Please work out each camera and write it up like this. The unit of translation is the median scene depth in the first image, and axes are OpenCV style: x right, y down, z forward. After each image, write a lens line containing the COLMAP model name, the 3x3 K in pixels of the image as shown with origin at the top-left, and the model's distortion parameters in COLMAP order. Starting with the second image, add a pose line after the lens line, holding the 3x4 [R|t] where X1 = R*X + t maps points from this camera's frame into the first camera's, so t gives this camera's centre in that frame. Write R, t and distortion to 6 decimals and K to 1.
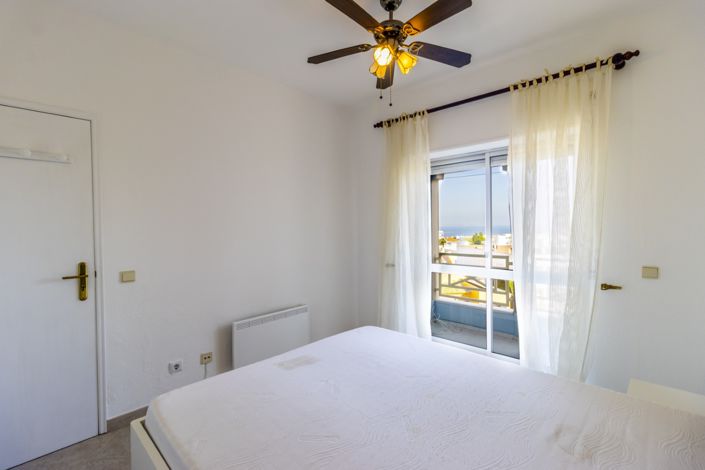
lens RADIAL K [[324.8, 0, 348.7], [0, 324.8, 236.3], [0, 0, 1]] dist [0.005540, -0.000116]
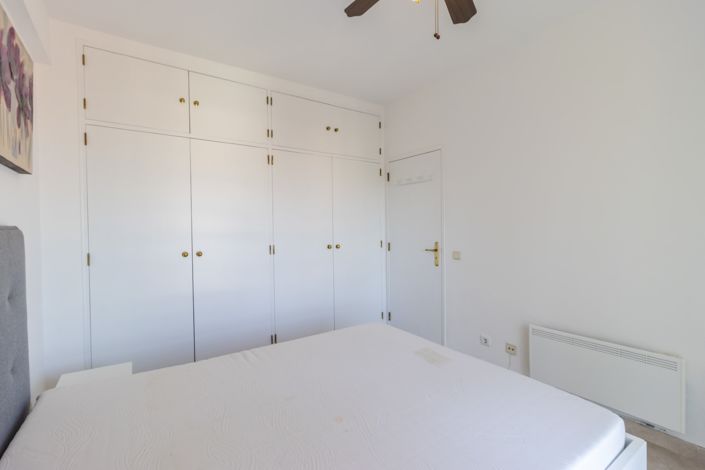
lens RADIAL K [[324.8, 0, 351.6], [0, 324.8, 232.5], [0, 0, 1]] dist [0.005540, -0.000116]
pose [[-0.206752, 0.029329, -0.977954, 0.663098], [-0.014665, 0.999345, 0.033071, -0.009260], [0.978283, 0.021179, -0.206187, 0.760776]]
